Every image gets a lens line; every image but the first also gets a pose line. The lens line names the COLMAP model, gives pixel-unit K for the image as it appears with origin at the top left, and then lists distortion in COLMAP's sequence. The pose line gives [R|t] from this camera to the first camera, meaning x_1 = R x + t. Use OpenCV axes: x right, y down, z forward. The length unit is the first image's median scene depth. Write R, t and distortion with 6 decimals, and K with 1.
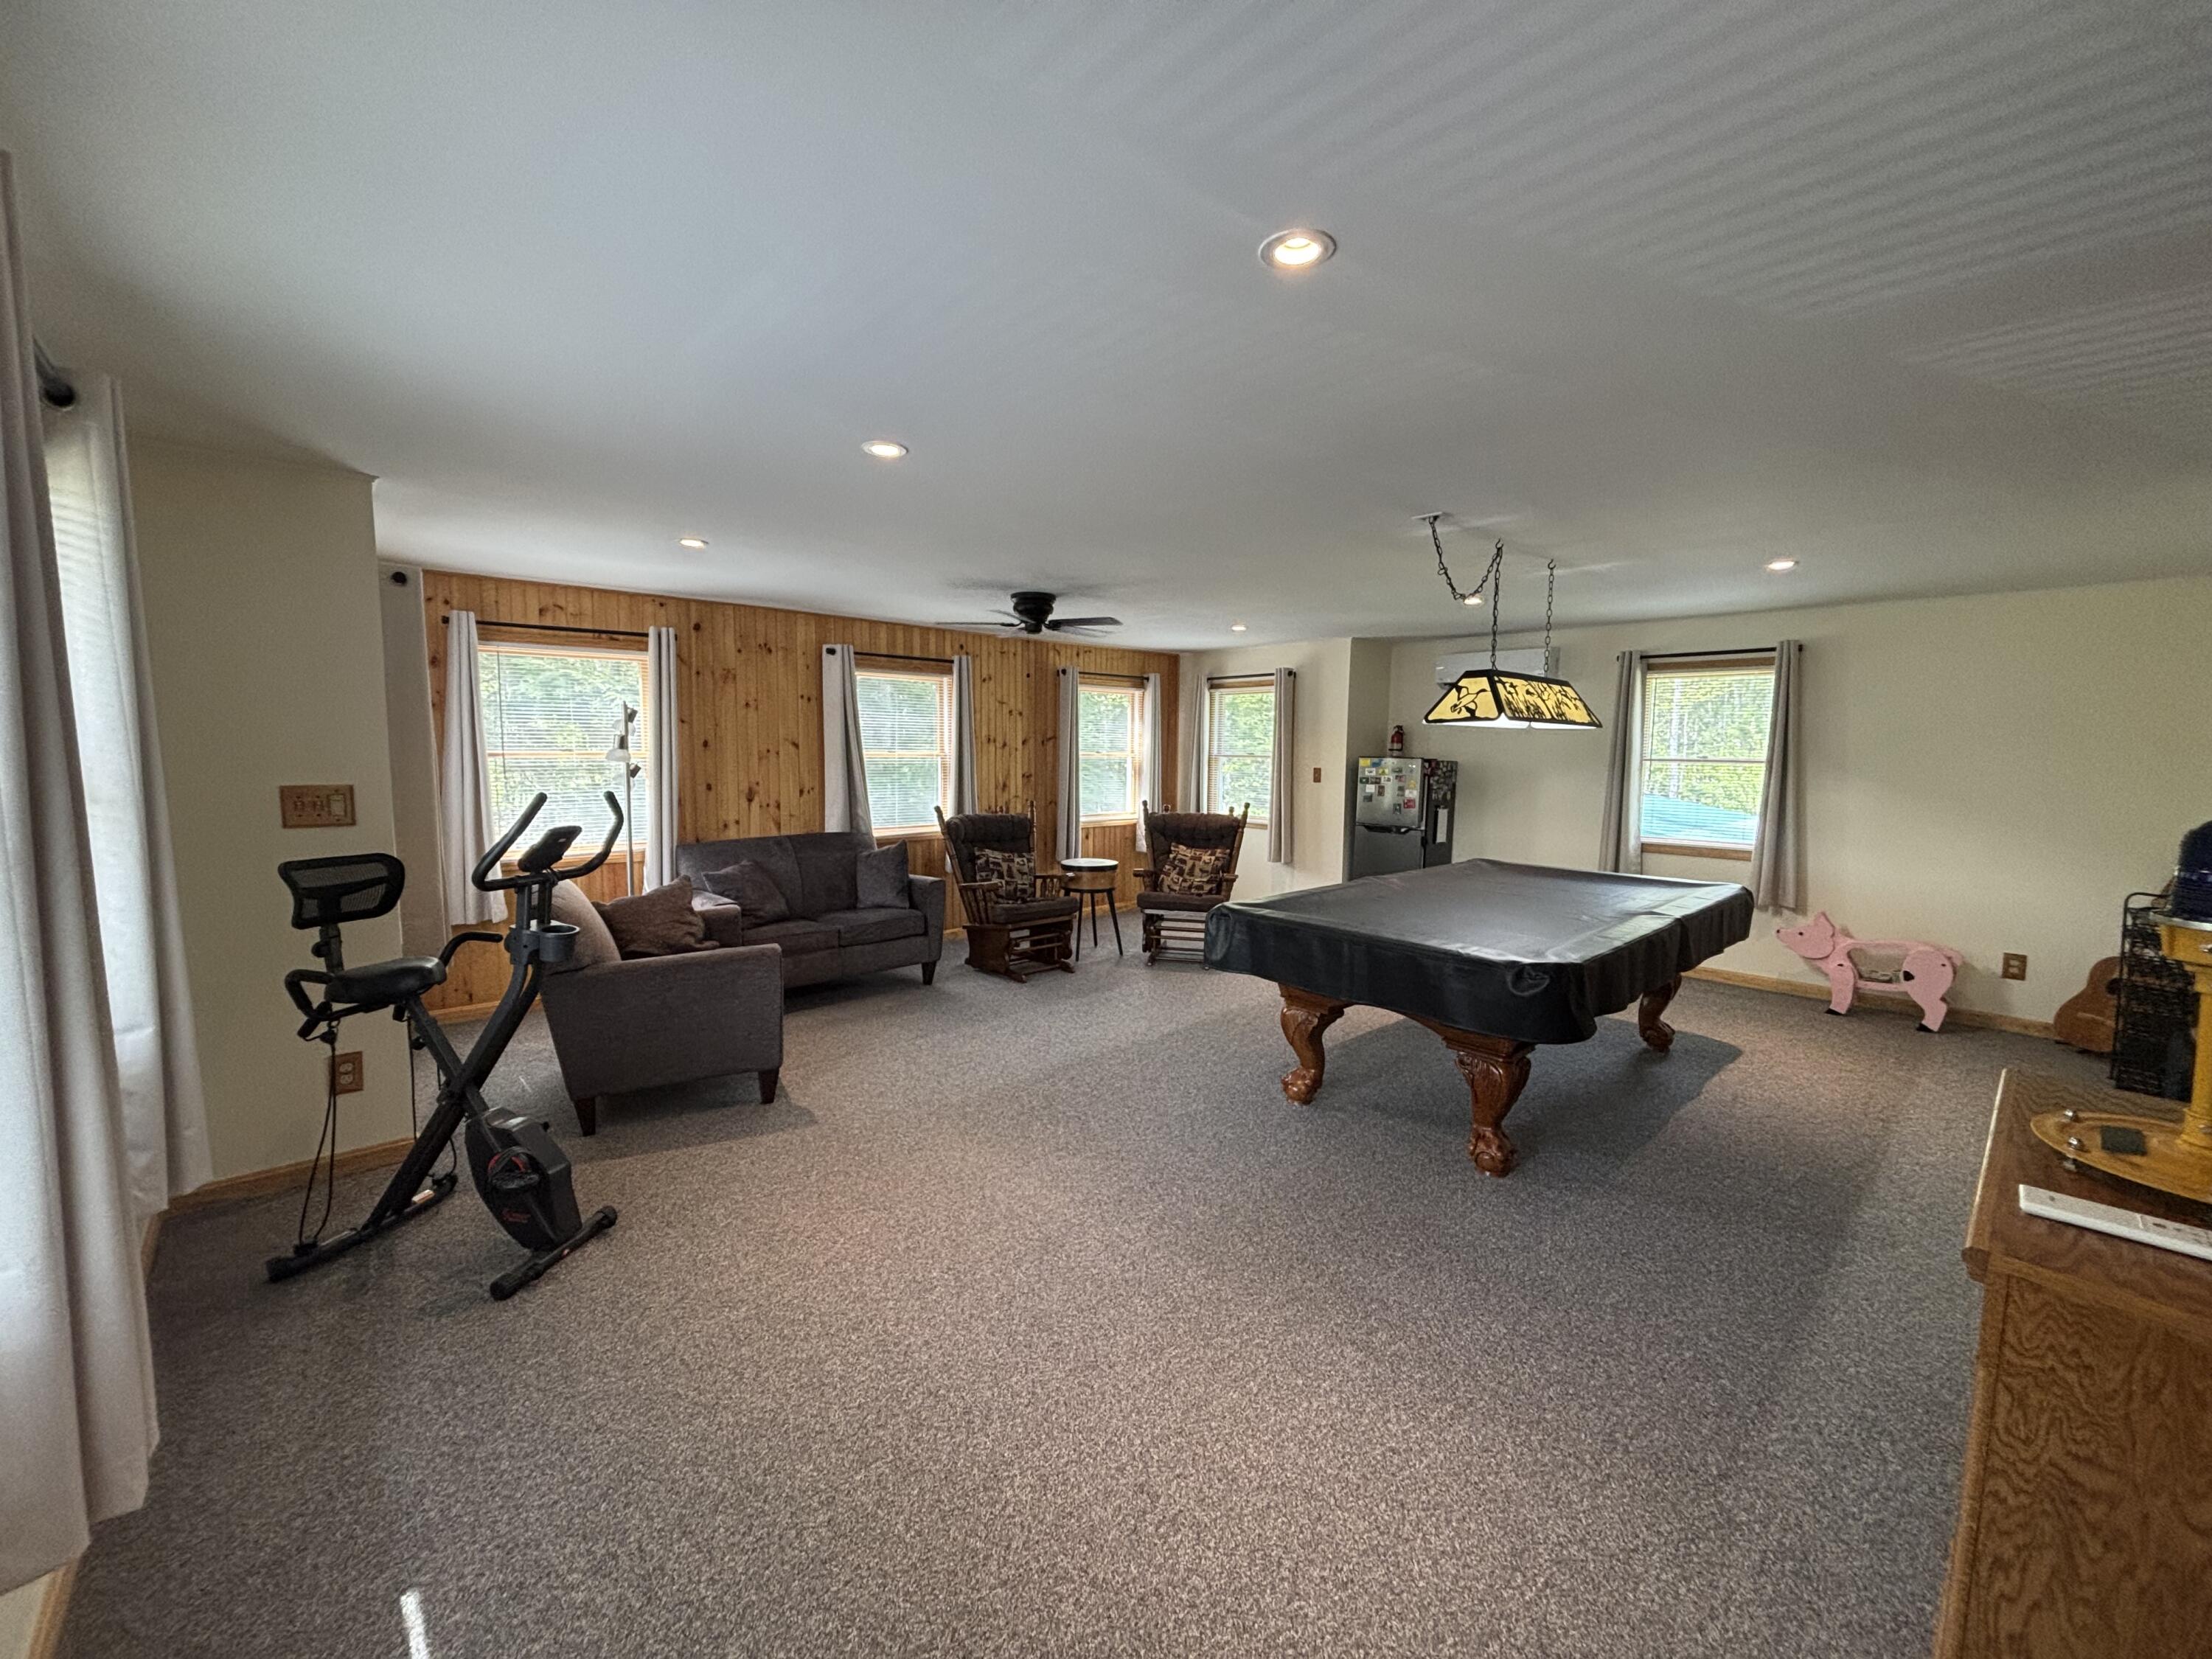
lens RADIAL K [[889.7, 0, 1115.7], [0, 889.7, 829.6], [0, 0, 1]] dist [-0.000456, -0.000466]
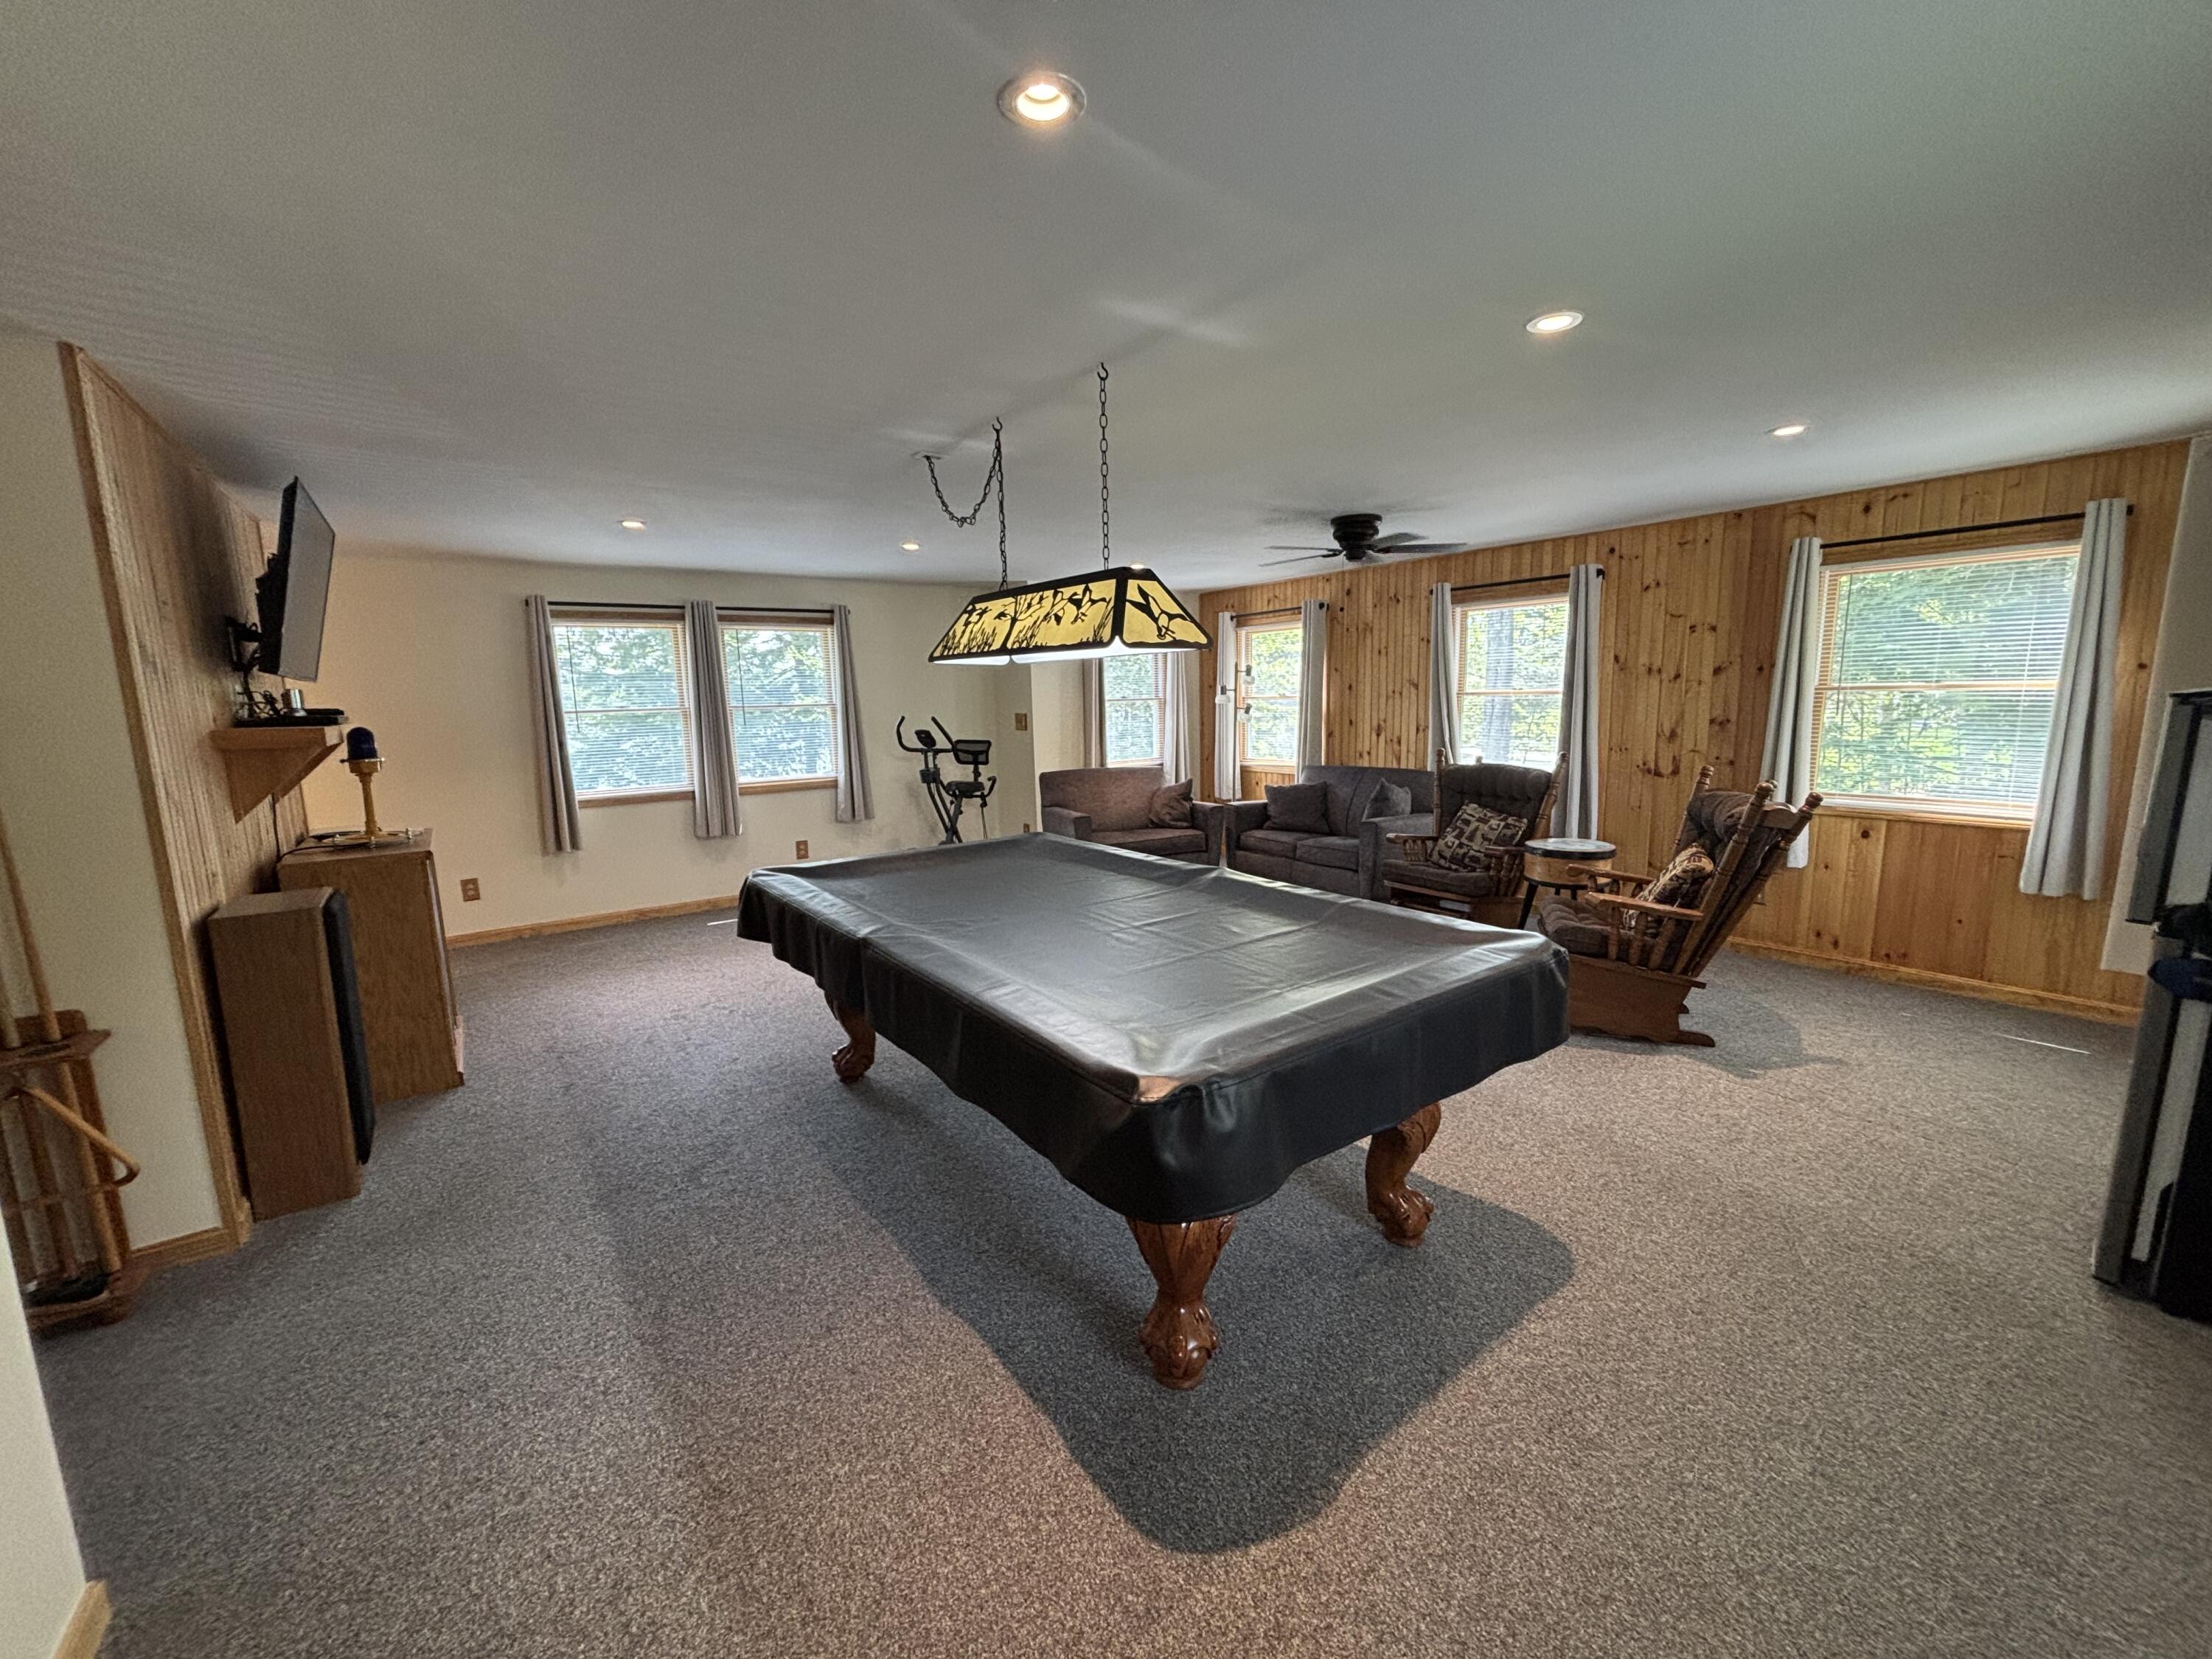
lens RADIAL K [[889.7, 0, 1088.1], [0, 889.7, 840.5], [0, 0, 1]] dist [-0.000456, -0.000466]
pose [[-0.137064, 0.155674, -0.978253, 0.791562], [-0.069055, 0.983669, 0.166211, -0.063877], [0.988152, 0.090335, -0.124076, 0.778741]]
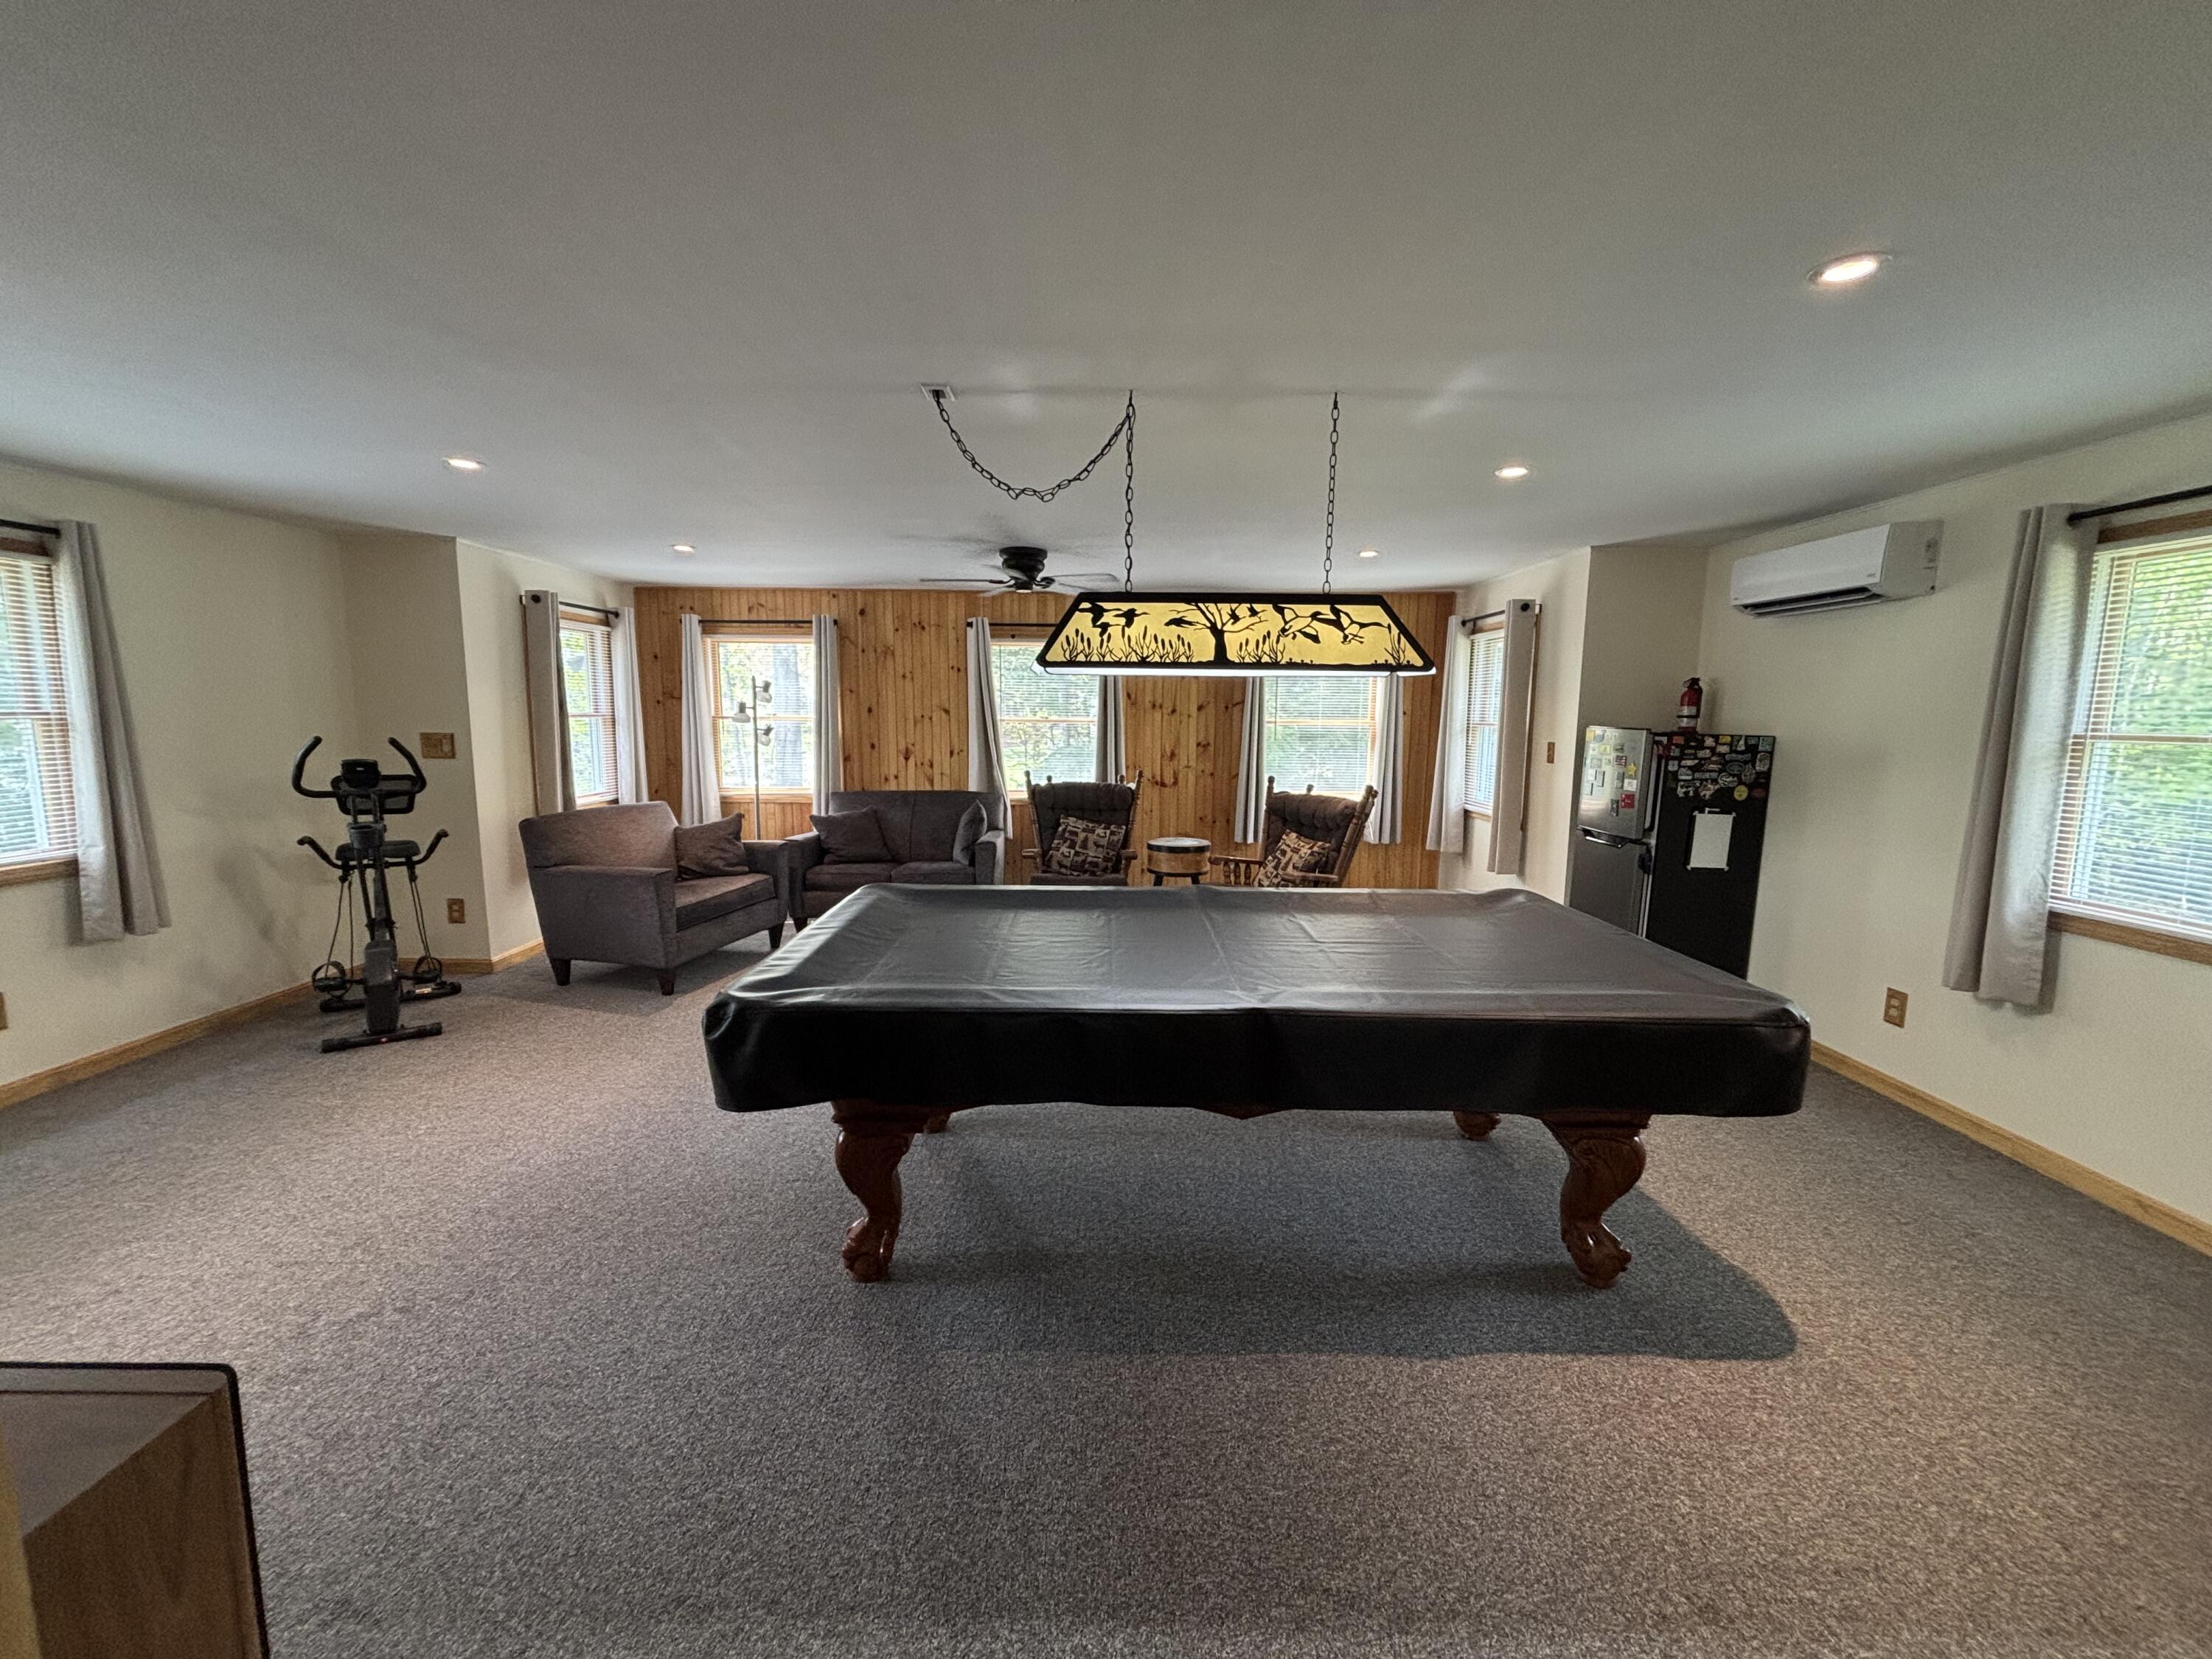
lens RADIAL K [[889.7, 0, 1114.3], [0, 889.7, 840.0], [0, 0, 1]] dist [-0.000456, -0.000466]
pose [[0.730556, 0.094121, -0.676335, 0.580690], [-0.065352, 0.995546, 0.067952, -0.023785], [0.679718, -0.005443, 0.733453, 0.329253]]
